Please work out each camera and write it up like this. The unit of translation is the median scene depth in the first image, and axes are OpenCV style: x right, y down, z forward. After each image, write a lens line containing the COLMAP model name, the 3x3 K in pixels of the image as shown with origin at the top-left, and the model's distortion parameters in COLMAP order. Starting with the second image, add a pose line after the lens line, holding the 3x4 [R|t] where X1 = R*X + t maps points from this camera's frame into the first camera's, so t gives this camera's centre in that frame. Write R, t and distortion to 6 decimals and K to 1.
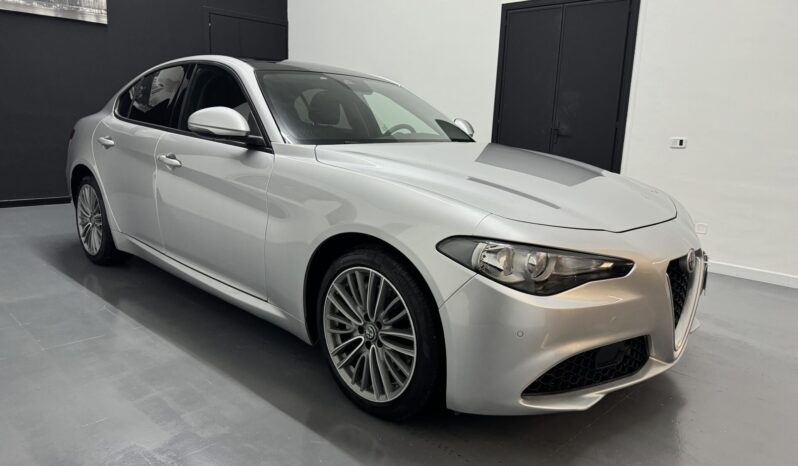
lens RADIAL K [[547.6, 0, 399.0], [0, 547.6, 233.0], [0, 0, 1]] dist [0.047769, -0.073683]
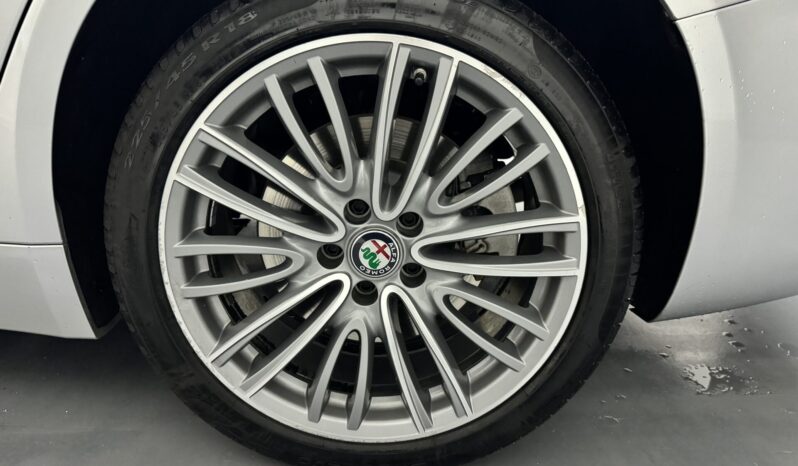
lens RADIAL K [[547.6, 0, 399.0], [0, 547.6, 233.0], [0, 0, 1]] dist [0.047769, -0.073683]
pose [[0.672218, -0.216457, 0.708004, -0.267966], [0.097267, 0.973837, 0.205379, 0.102422], [-0.733936, -0.069194, 0.675685, 0.760409]]
